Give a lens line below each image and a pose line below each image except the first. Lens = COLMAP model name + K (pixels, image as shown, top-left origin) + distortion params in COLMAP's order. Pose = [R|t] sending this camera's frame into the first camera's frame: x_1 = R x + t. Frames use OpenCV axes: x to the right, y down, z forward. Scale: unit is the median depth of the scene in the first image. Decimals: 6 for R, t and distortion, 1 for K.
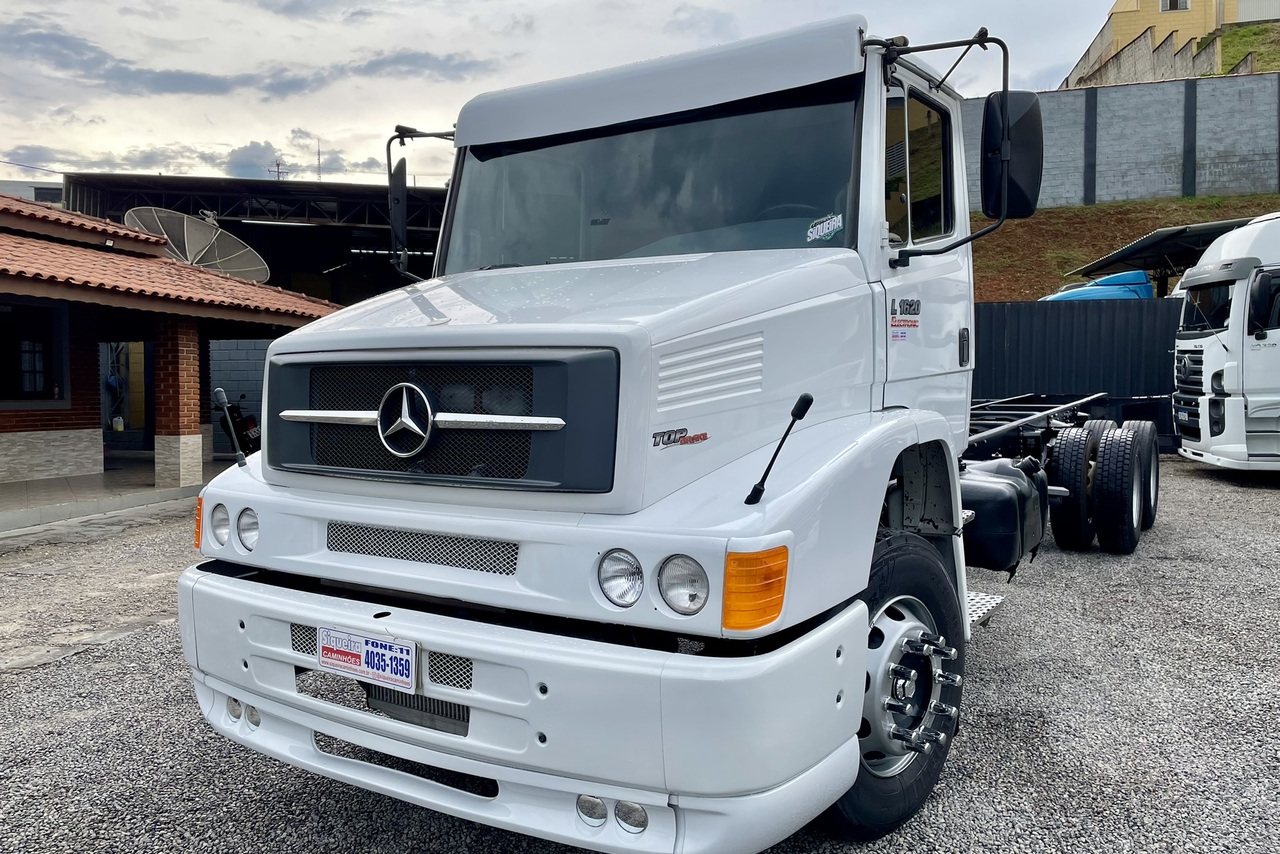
lens RADIAL K [[975.4, 0, 641.3], [0, 975.4, 411.0], [0, 0, 1]] dist [0.079289, -0.108208]
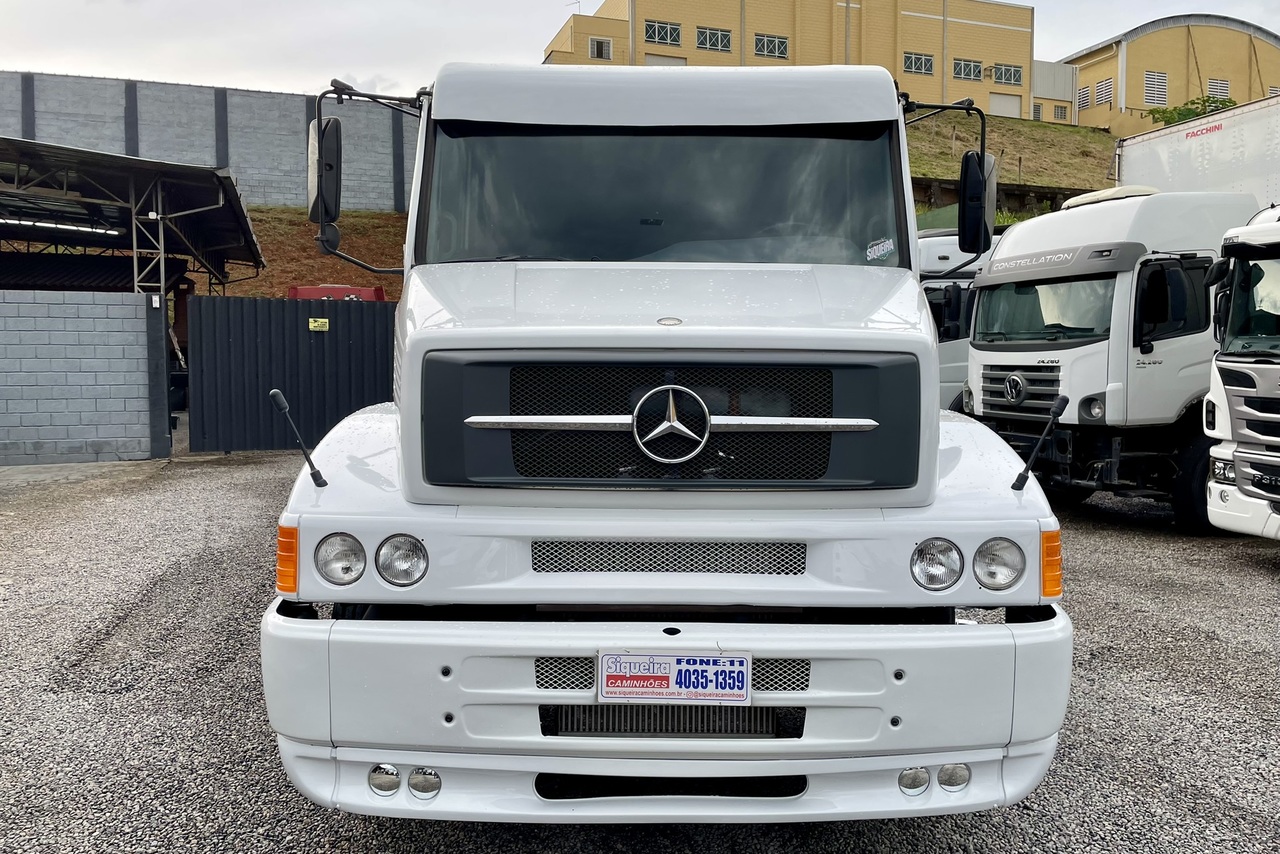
lens RADIAL K [[975.4, 0, 641.3], [0, 975.4, 411.0], [0, 0, 1]] dist [0.079289, -0.108208]
pose [[0.840378, -0.013722, 0.541826, -0.815711], [0.011301, 0.999906, 0.007795, -0.011729], [-0.541882, -0.000427, 0.840454, 0.233197]]
